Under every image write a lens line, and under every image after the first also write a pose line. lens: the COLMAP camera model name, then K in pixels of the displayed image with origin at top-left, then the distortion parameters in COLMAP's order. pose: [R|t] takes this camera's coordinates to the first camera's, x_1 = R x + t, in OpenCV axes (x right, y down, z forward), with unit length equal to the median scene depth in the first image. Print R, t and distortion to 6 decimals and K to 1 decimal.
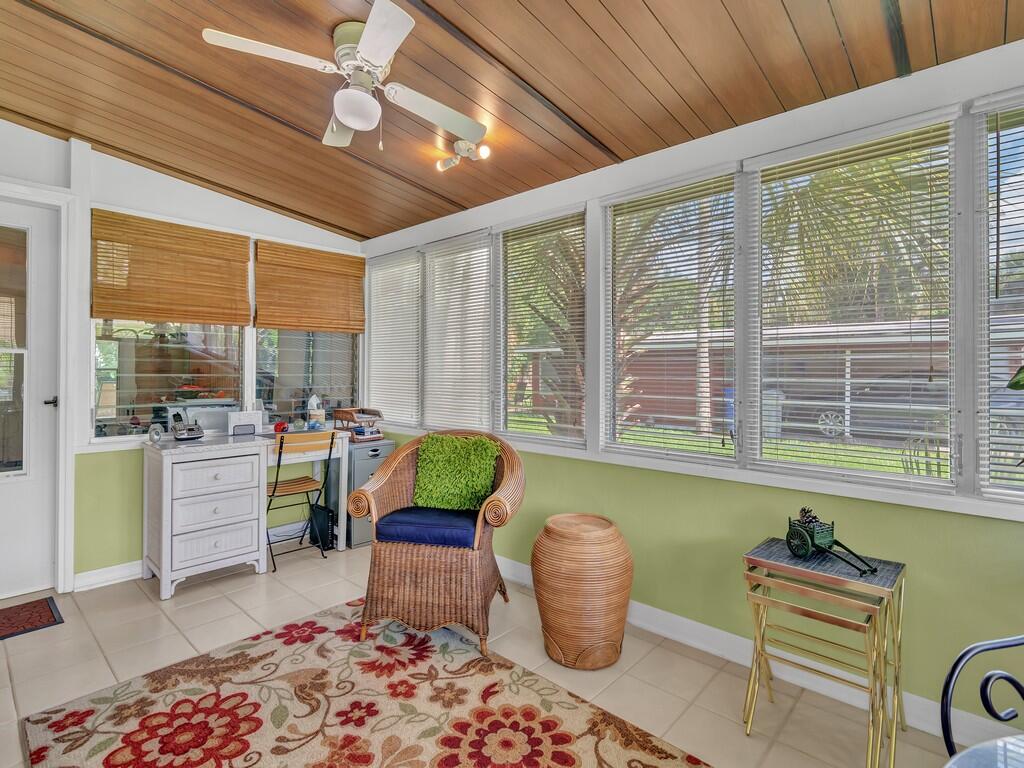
lens RADIAL K [[516.5, 0, 517.7], [0, 516.5, 366.8], [0, 0, 1]] dist [-0.002373, -0.000594]
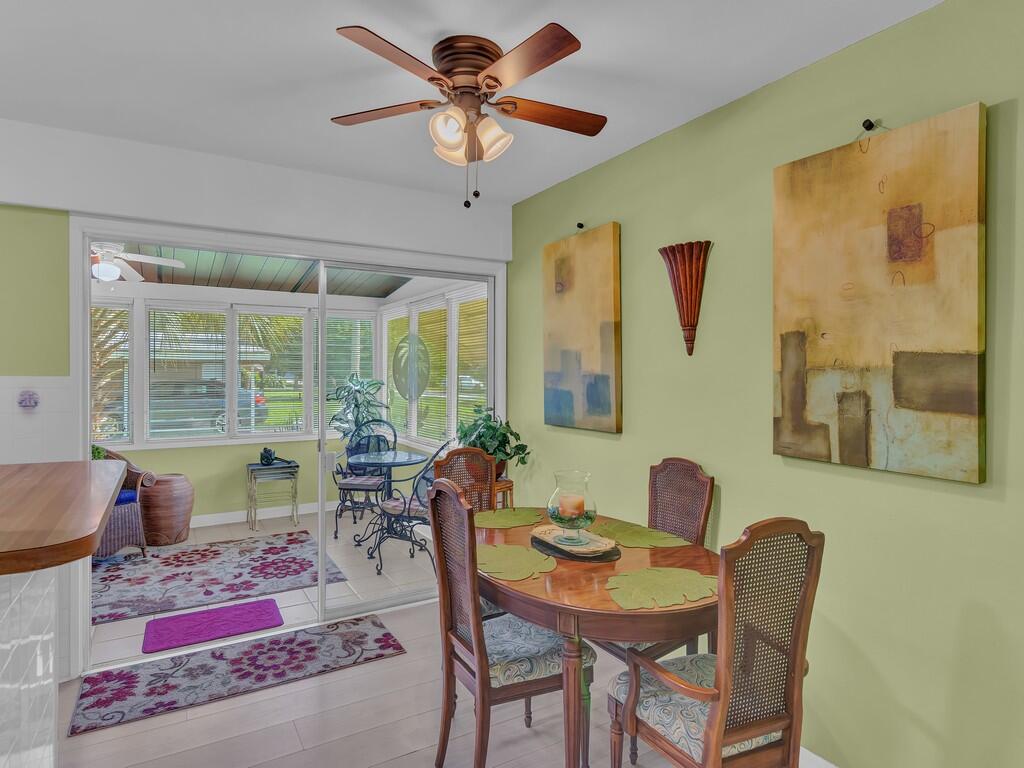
lens RADIAL K [[568.1, 0, 510.1], [0, 568.1, 383.0], [0, 0, 1]] dist [-0.003401, 0.001158]
pose [[0.288298, -0.017983, 0.957372, -1.825049], [-0.013687, 0.999644, 0.022899, -0.142400], [-0.957443, -0.019705, 0.287949, -1.020306]]
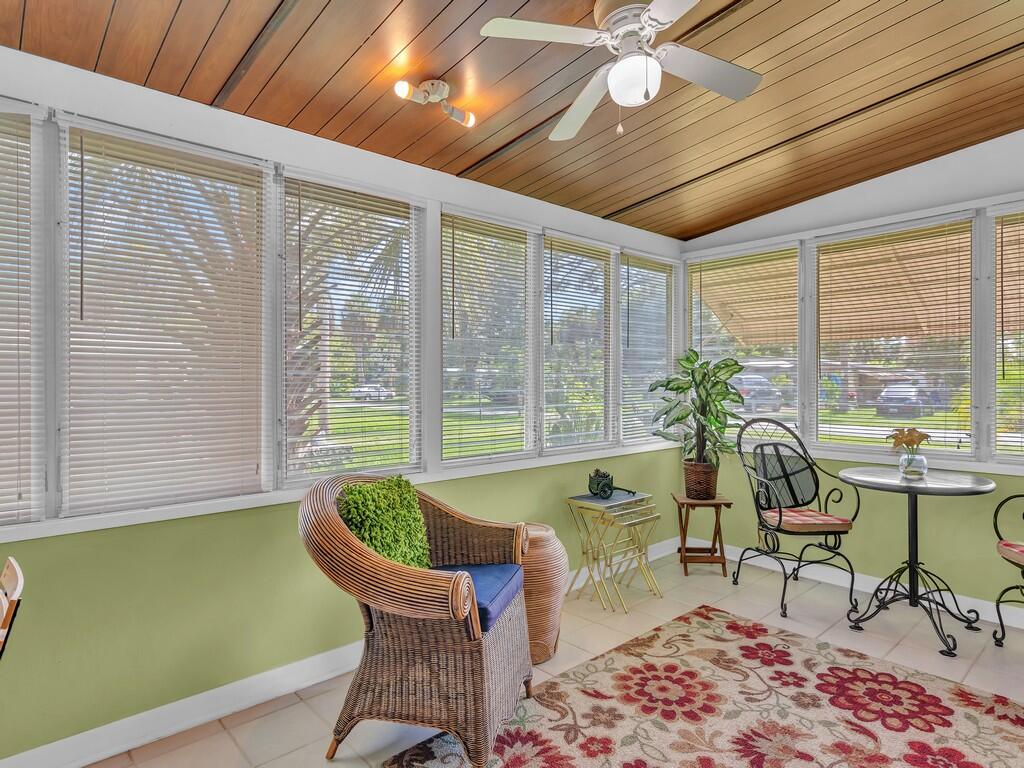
lens RADIAL K [[568.1, 0, 505.0], [0, 568.1, 398.2], [0, 0, 1]] dist [-0.003401, 0.001158]
pose [[0.113686, -0.017017, 0.993371, -1.210256], [0.002101, 0.999855, 0.016887, 0.008586], [-0.993514, 0.000167, 0.113706, 1.052558]]
